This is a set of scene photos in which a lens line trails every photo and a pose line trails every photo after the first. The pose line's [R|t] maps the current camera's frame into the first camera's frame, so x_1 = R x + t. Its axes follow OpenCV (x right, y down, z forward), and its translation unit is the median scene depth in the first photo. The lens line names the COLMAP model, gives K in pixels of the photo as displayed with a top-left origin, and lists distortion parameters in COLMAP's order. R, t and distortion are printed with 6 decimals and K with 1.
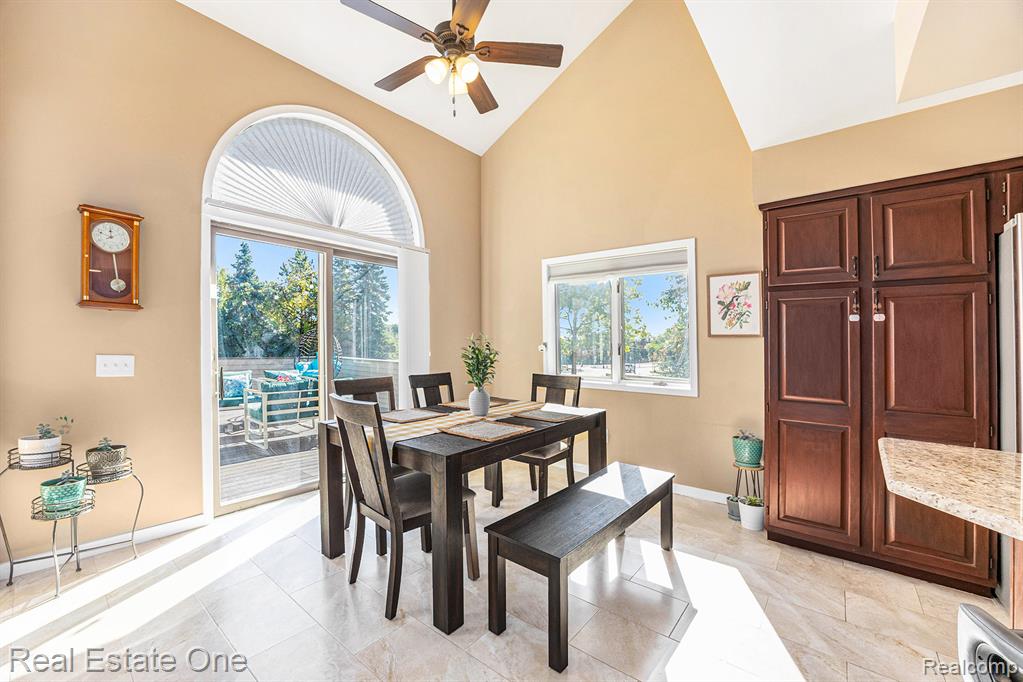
lens RADIAL K [[415.5, 0, 510.5], [0, 415.5, 345.1], [0, 0, 1]] dist [-0.003276, -0.000231]
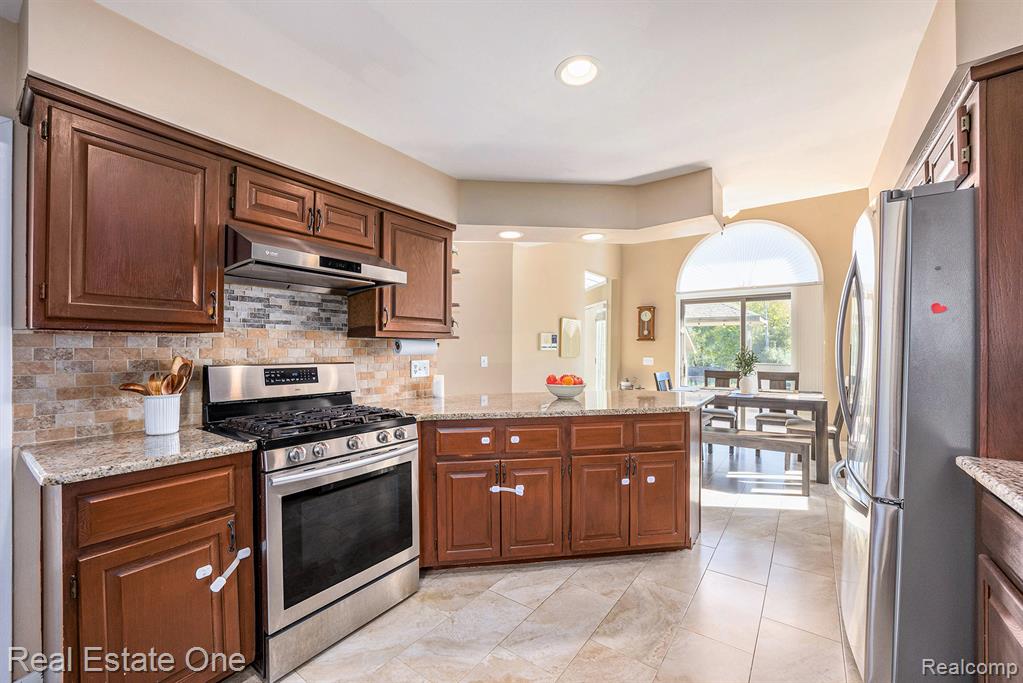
lens RADIAL K [[415.5, 0, 509.3], [0, 415.5, 350.9], [0, 0, 1]] dist [-0.003276, -0.000231]
pose [[0.048321, -0.005865, -0.998815, 2.149307], [0.002304, 0.999981, -0.005760, -0.004297], [0.998829, -0.002023, 0.048333, -0.105095]]
